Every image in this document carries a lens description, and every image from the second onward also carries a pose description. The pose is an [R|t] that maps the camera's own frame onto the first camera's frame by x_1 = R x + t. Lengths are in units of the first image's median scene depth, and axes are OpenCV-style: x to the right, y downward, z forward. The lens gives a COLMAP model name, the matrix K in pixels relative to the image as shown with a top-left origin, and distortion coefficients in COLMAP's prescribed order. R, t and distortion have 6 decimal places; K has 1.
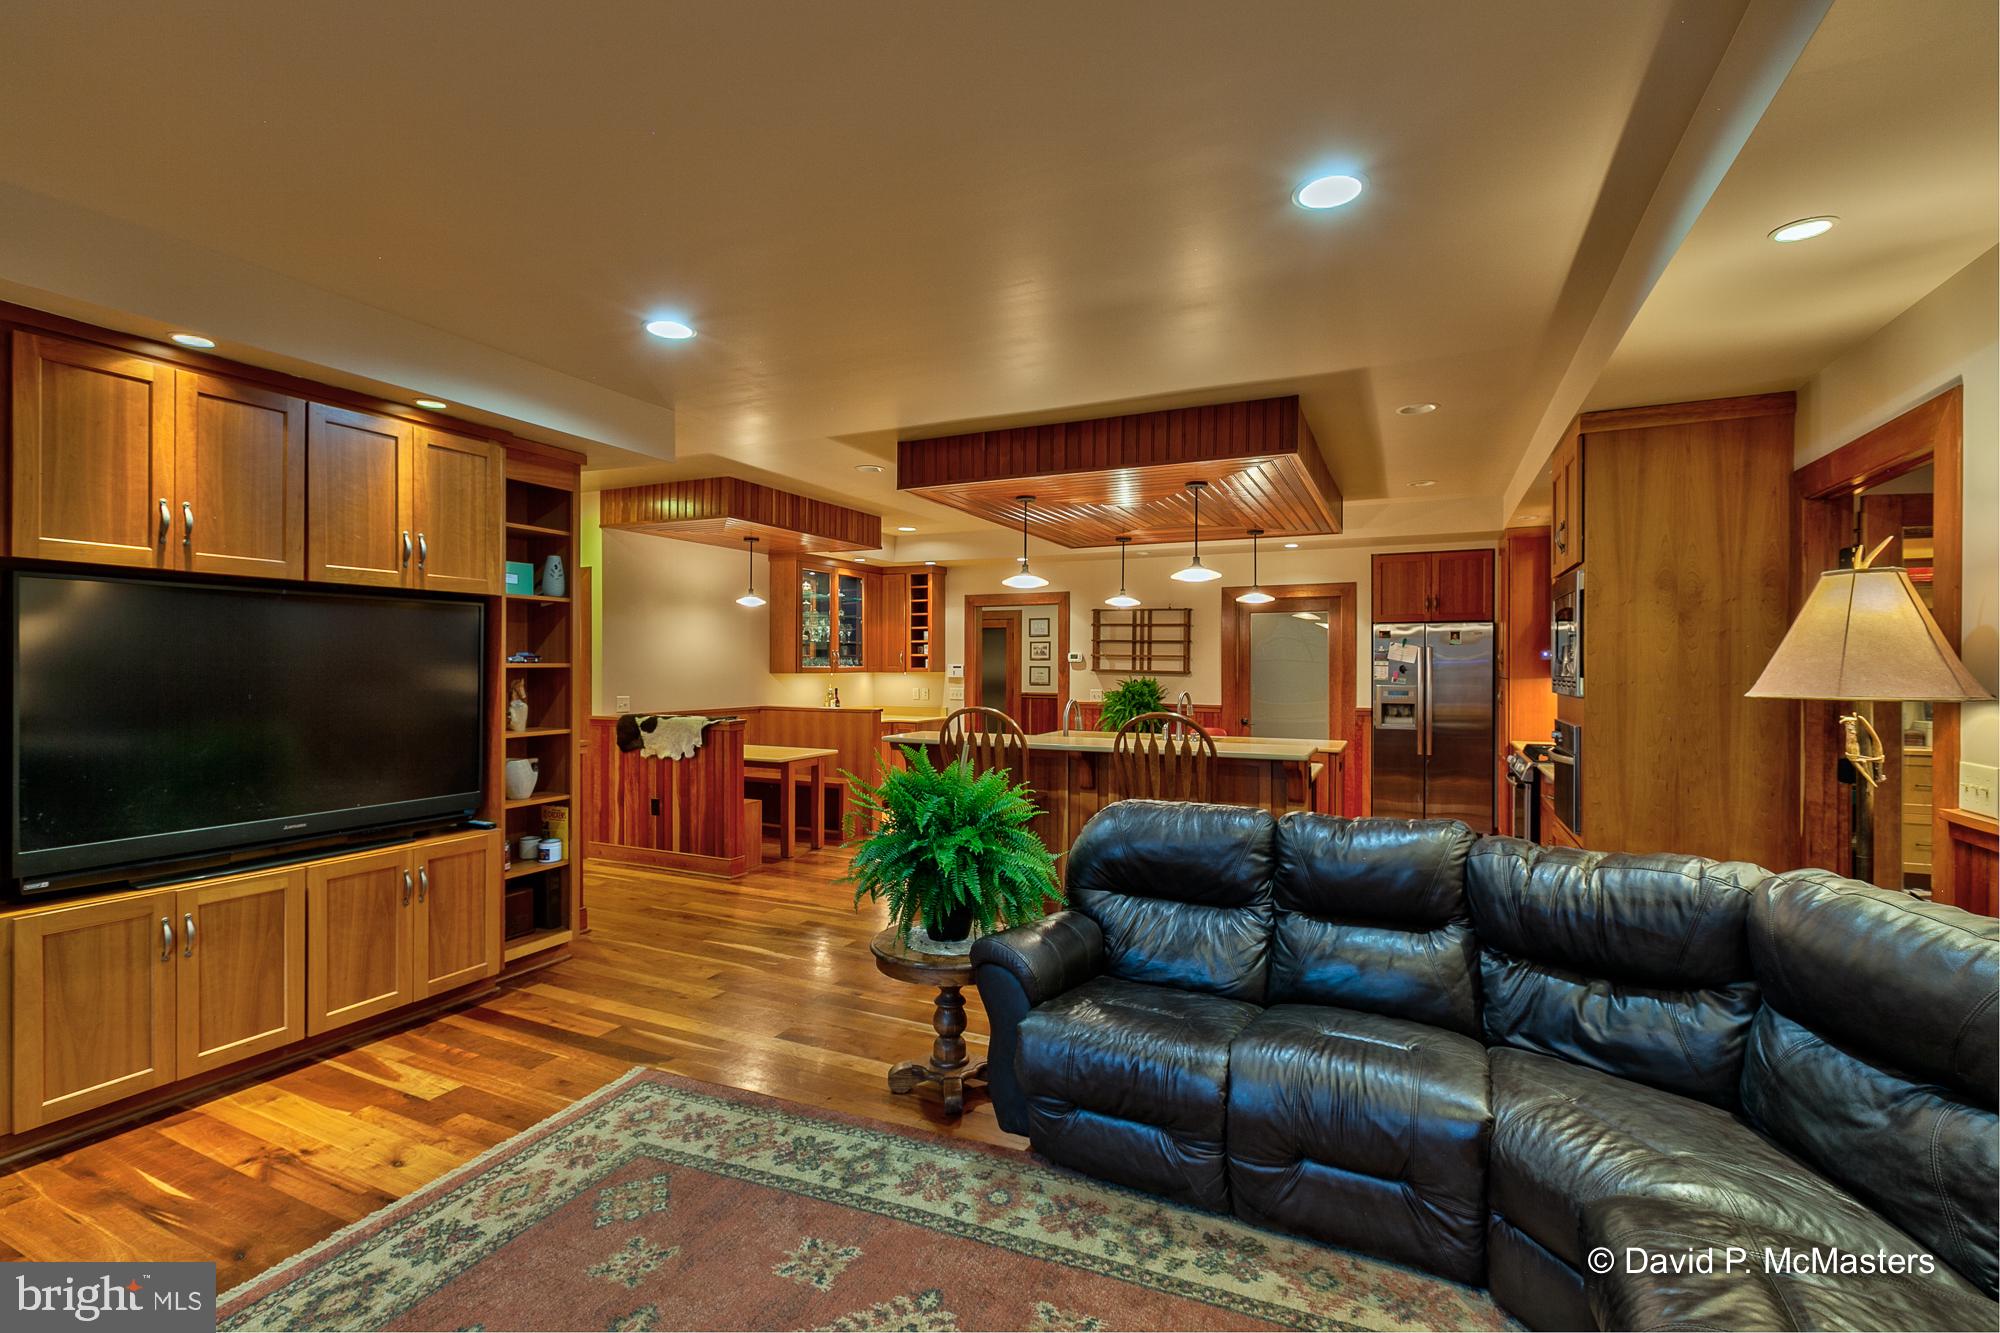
lens RADIAL K [[908.6, 0, 987.4], [0, 908.6, 664.8], [0, 0, 1]] dist [0.000697, -0.000192]
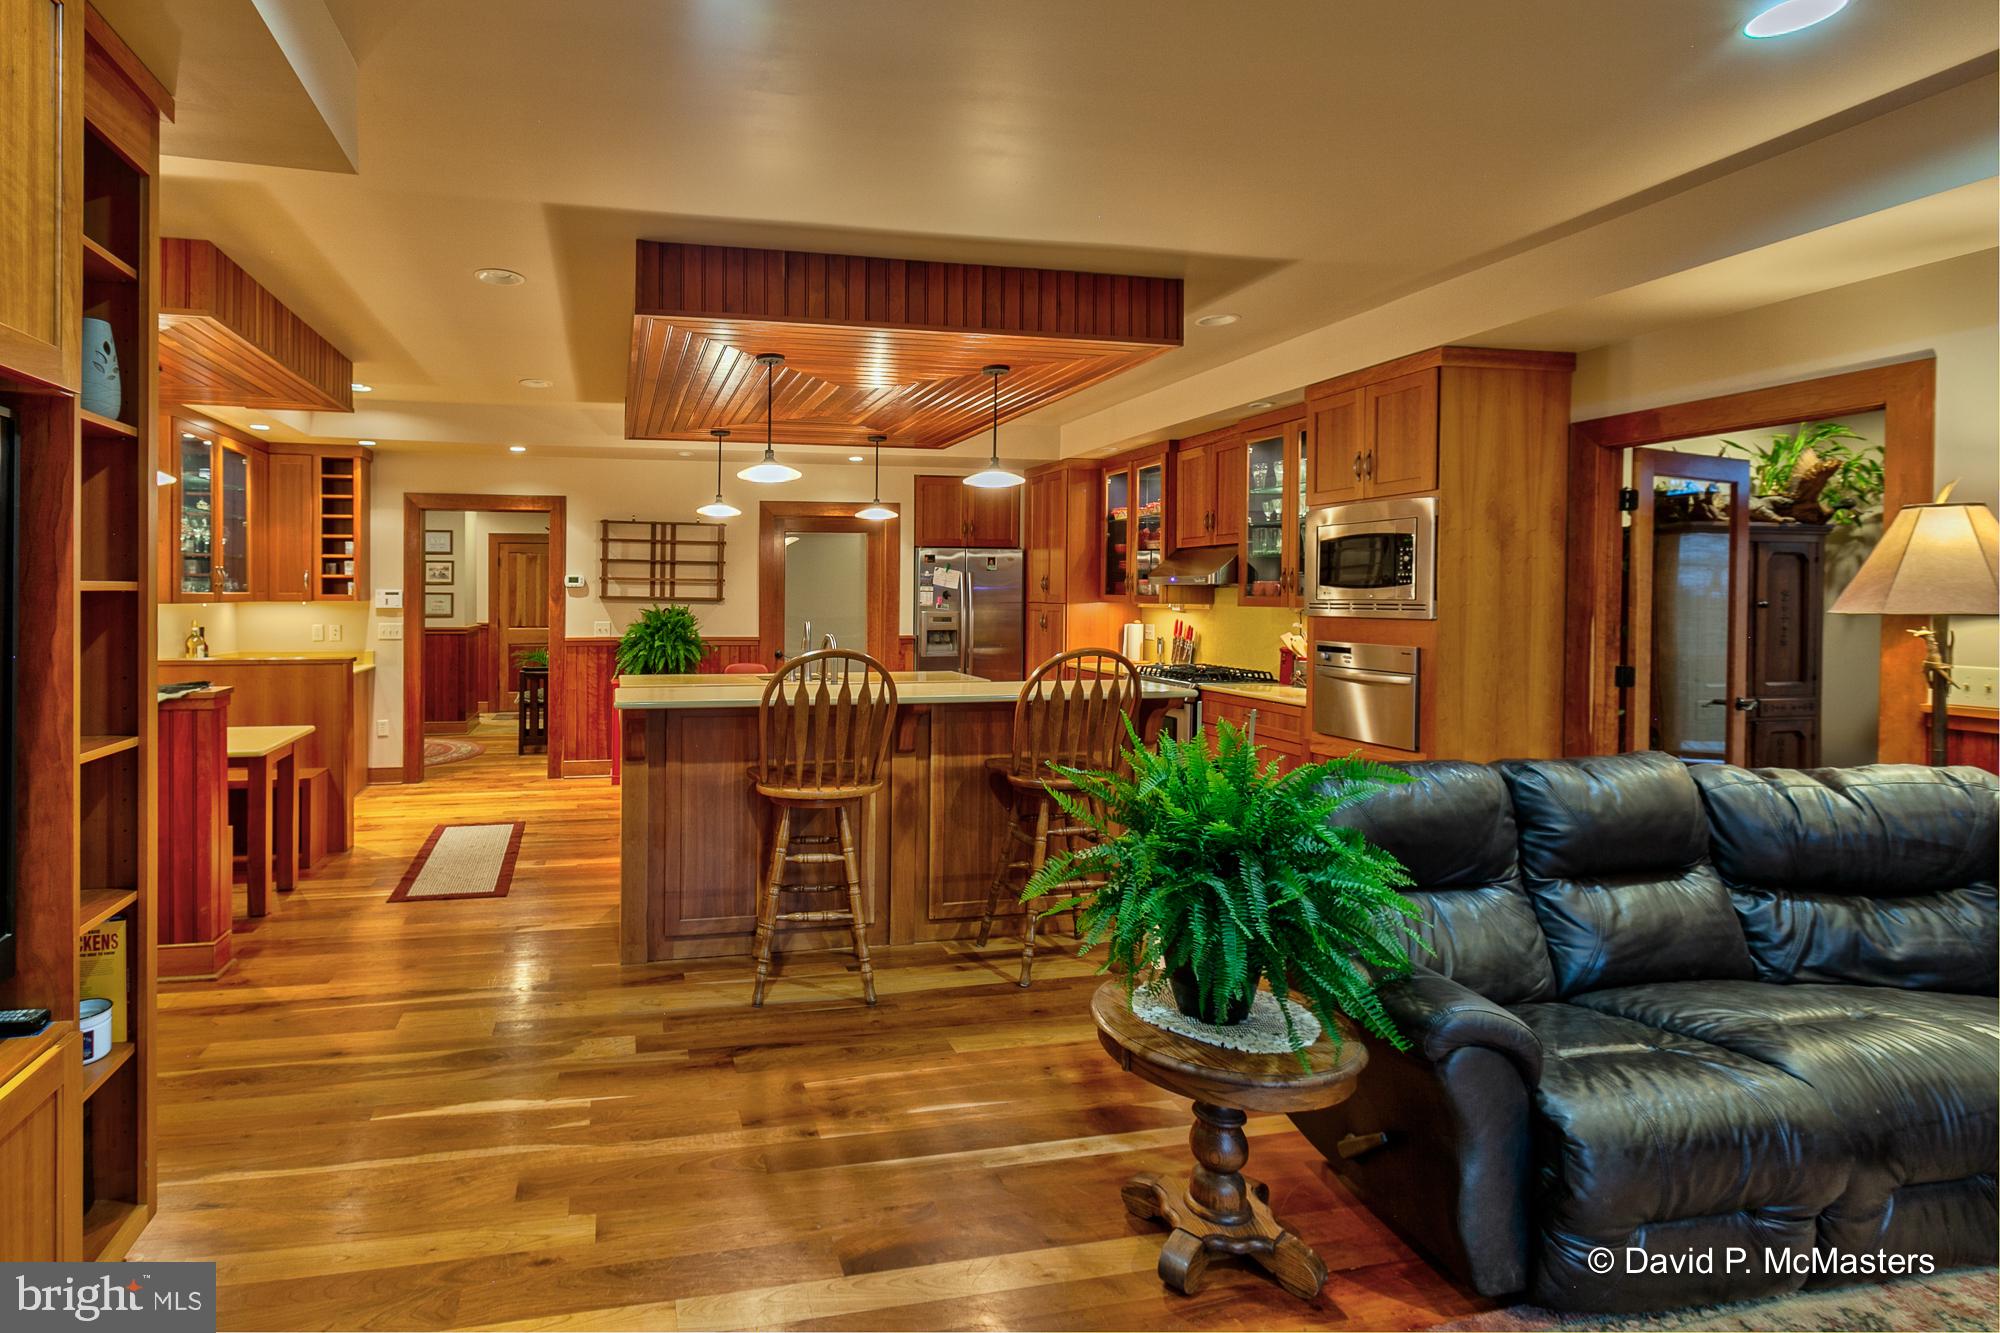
lens RADIAL K [[961.1, 0, 838.6], [0, 961.1, 602.7], [0, 0, 1]] dist [0.003466, 0.000660]
pose [[0.798046, -0.006934, 0.602557, -0.255718], [0.000666, 0.999943, 0.010626, 0.002200], [-0.602597, -0.008079, 0.798005, 0.240810]]
